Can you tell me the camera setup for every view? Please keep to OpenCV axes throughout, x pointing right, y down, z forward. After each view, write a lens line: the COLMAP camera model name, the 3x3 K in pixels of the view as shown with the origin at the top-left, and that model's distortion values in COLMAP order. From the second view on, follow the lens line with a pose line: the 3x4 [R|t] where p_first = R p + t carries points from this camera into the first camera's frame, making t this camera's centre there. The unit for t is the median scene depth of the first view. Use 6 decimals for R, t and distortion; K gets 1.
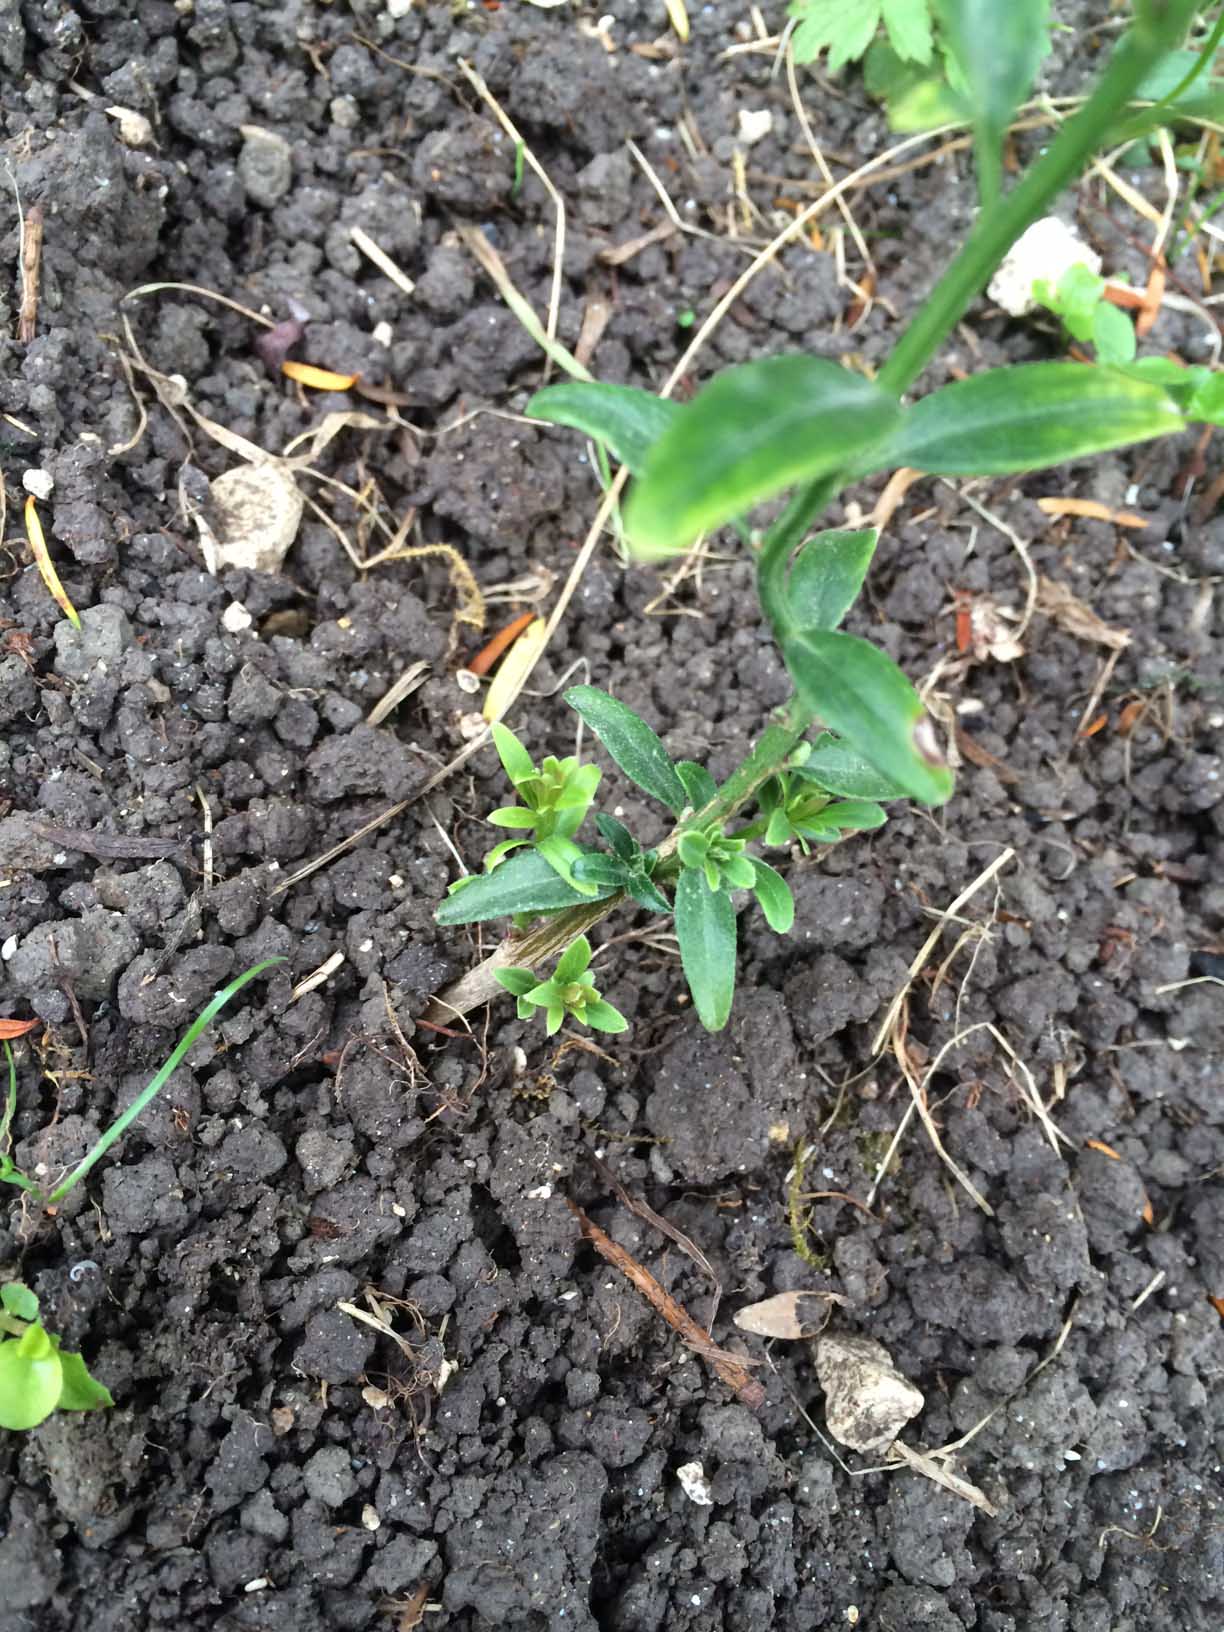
lens RADIAL K [[1438.3, 0, 611.2], [0, 1438.3, 813.7], [0, 0, 1]] dist [0.078743, -0.177681]
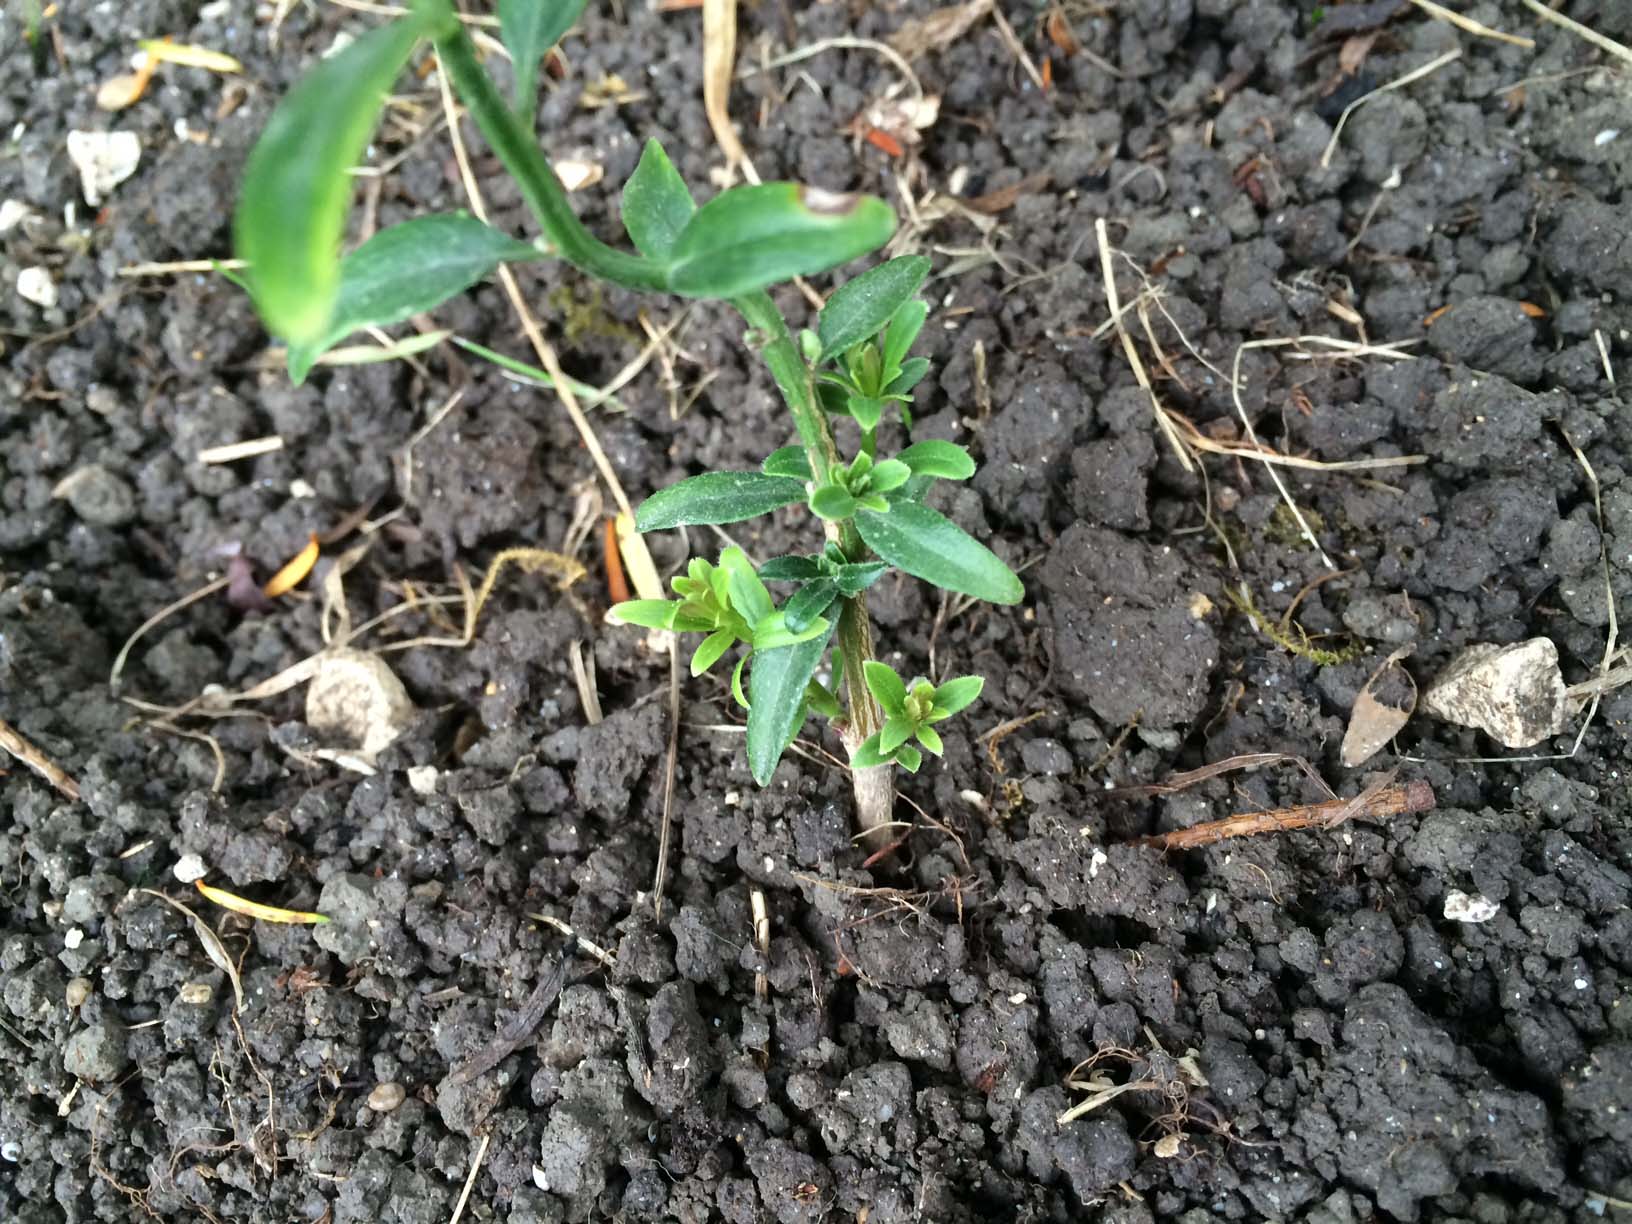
lens RADIAL K [[1438.3, 0, 827.0], [0, 1438.3, 613.3], [0, 0, 1]] dist [0.078743, -0.177681]
pose [[0.553049, -0.829937, -0.073083, 0.047813], [0.826571, 0.557569, -0.076802, 0.095542], [0.104489, -0.017933, 0.994364, 0.082583]]
